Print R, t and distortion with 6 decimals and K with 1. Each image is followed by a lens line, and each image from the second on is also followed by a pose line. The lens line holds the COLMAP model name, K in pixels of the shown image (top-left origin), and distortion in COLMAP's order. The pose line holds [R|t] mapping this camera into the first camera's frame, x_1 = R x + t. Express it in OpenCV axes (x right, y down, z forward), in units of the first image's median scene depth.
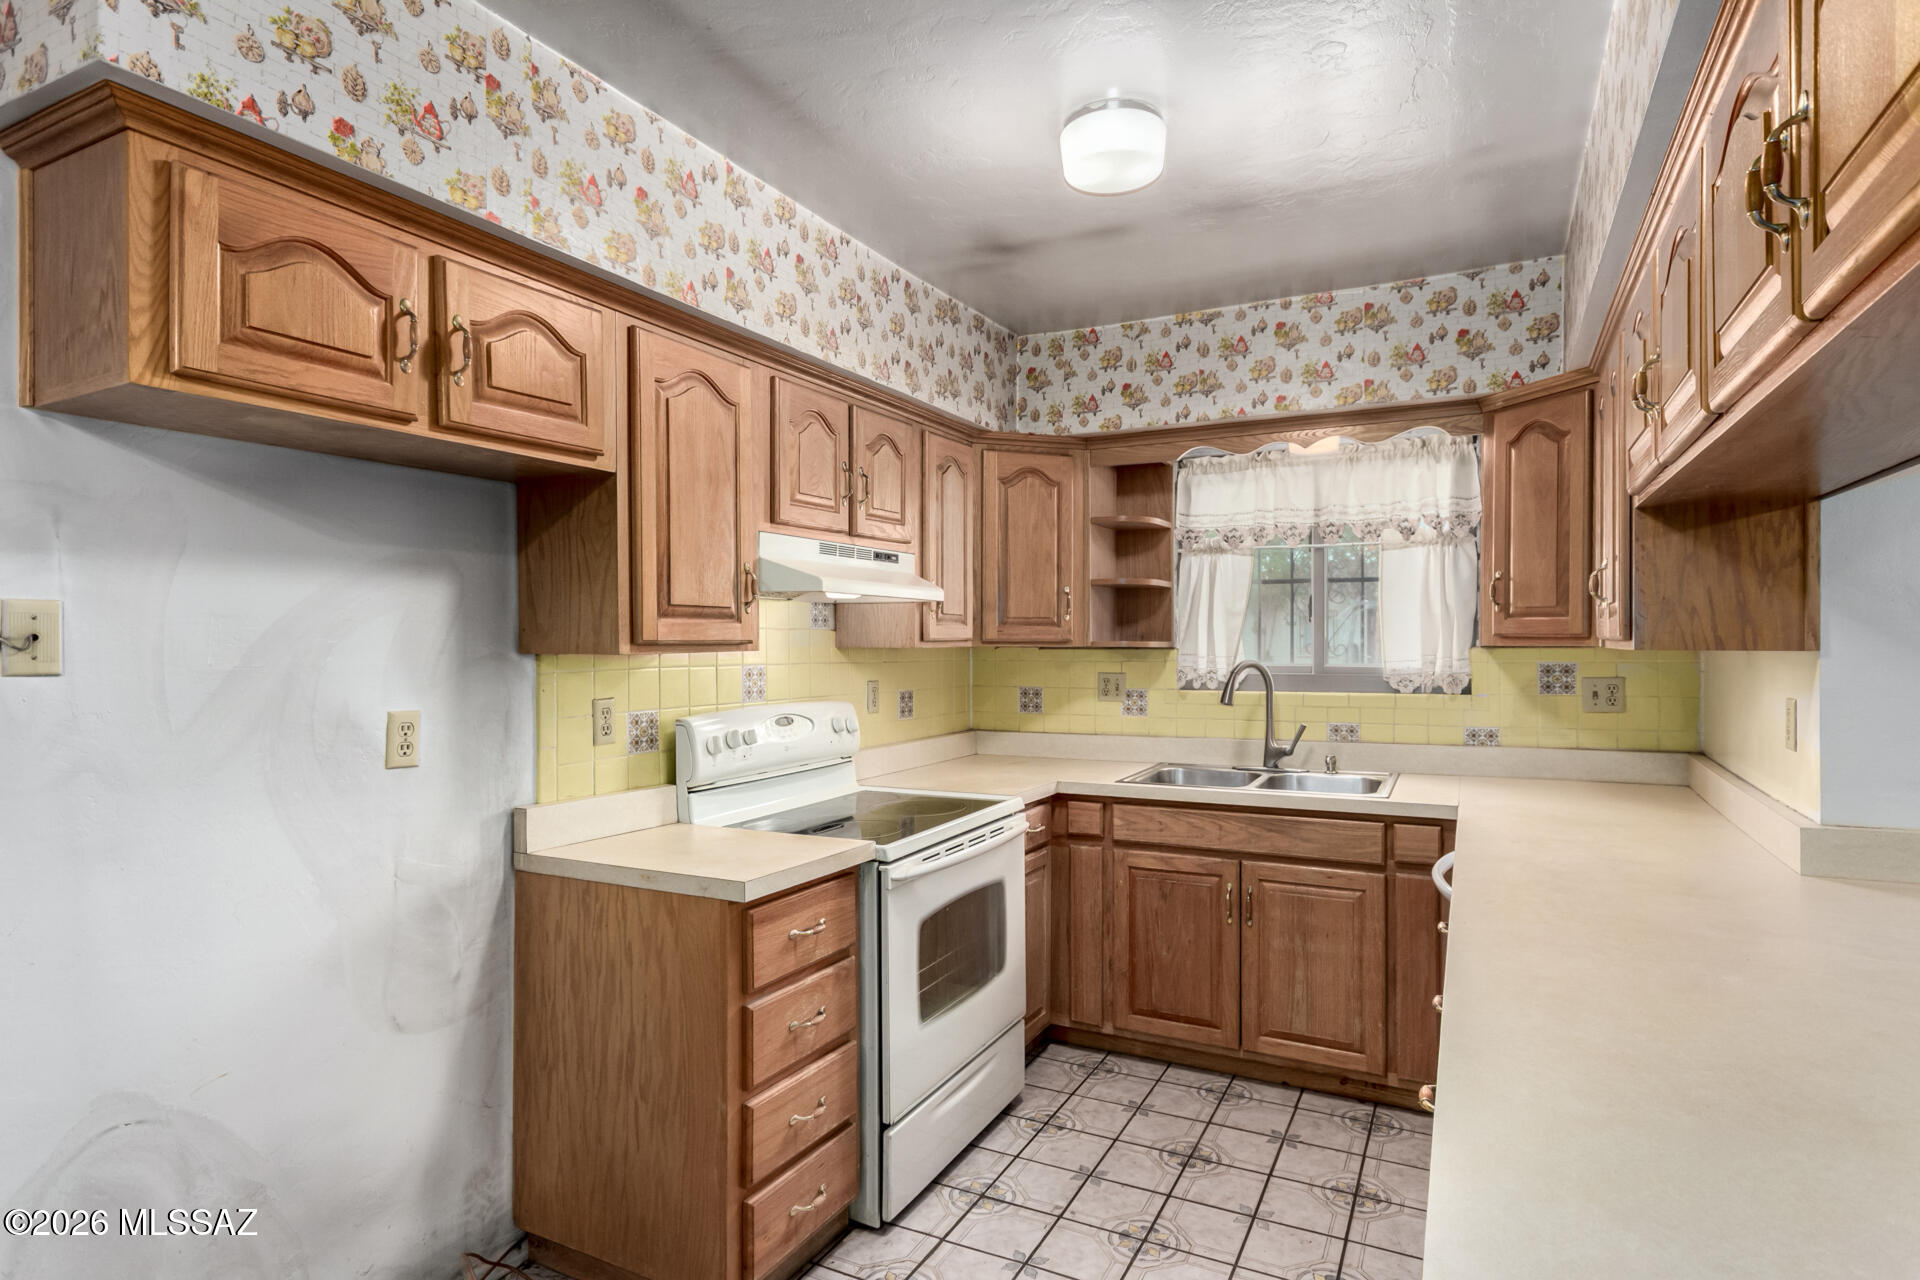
lens RADIAL K [[1013.8, 0, 960.0], [0, 1013.8, 640.0], [0, 0, 1]] dist [0.000001, 0.000152]
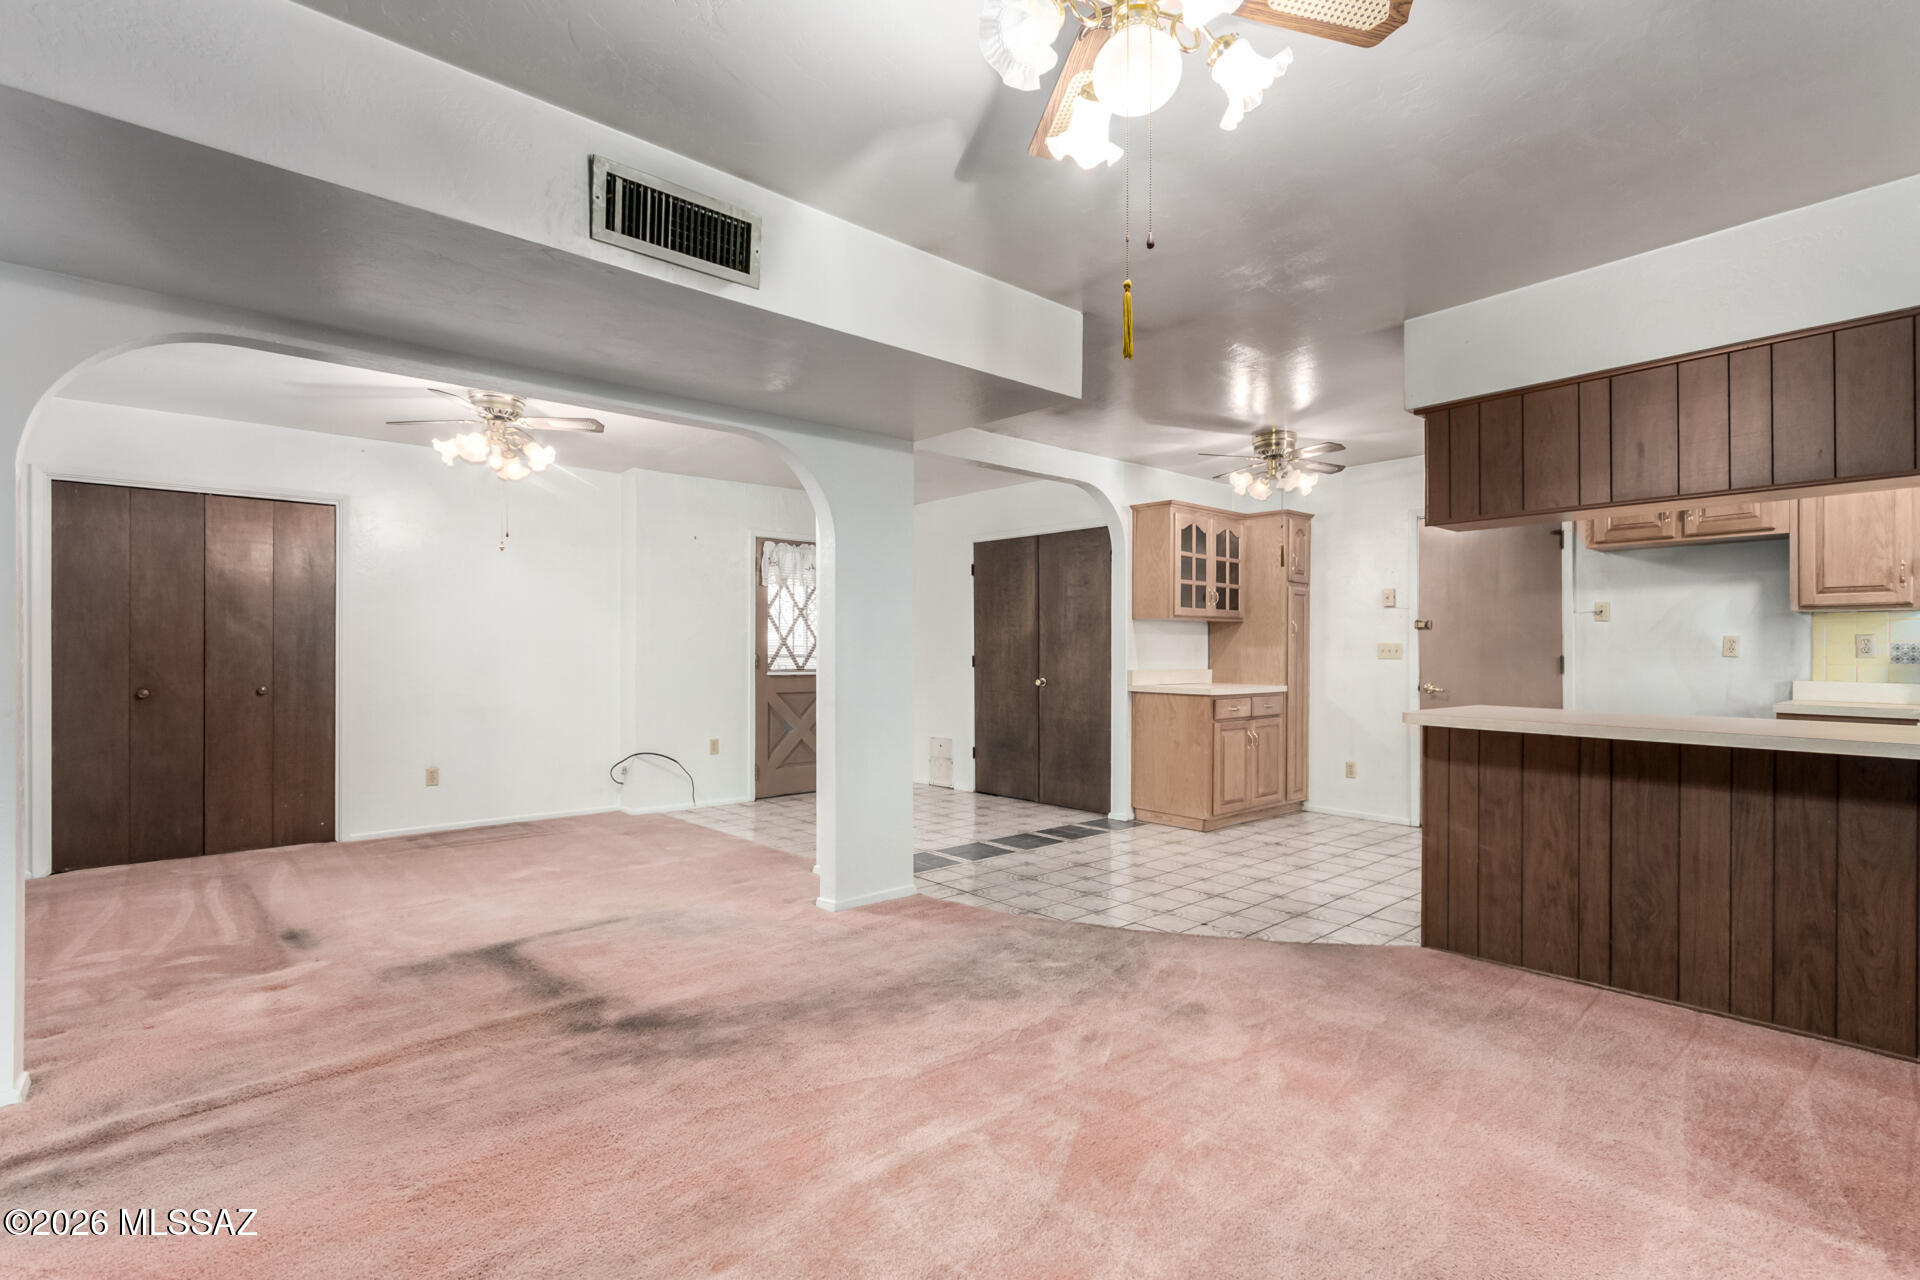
lens RADIAL K [[895.2, 0, 960.0], [0, 895.2, 640.0], [0, 0, 1]] dist [-0.000161, 0.000180]
pose [[-0.357095, -0.008566, -0.934029, 2.356246], [-0.002834, 0.999963, -0.008087, 0.106159], [0.934064, -0.000241, -0.357106, -0.045429]]
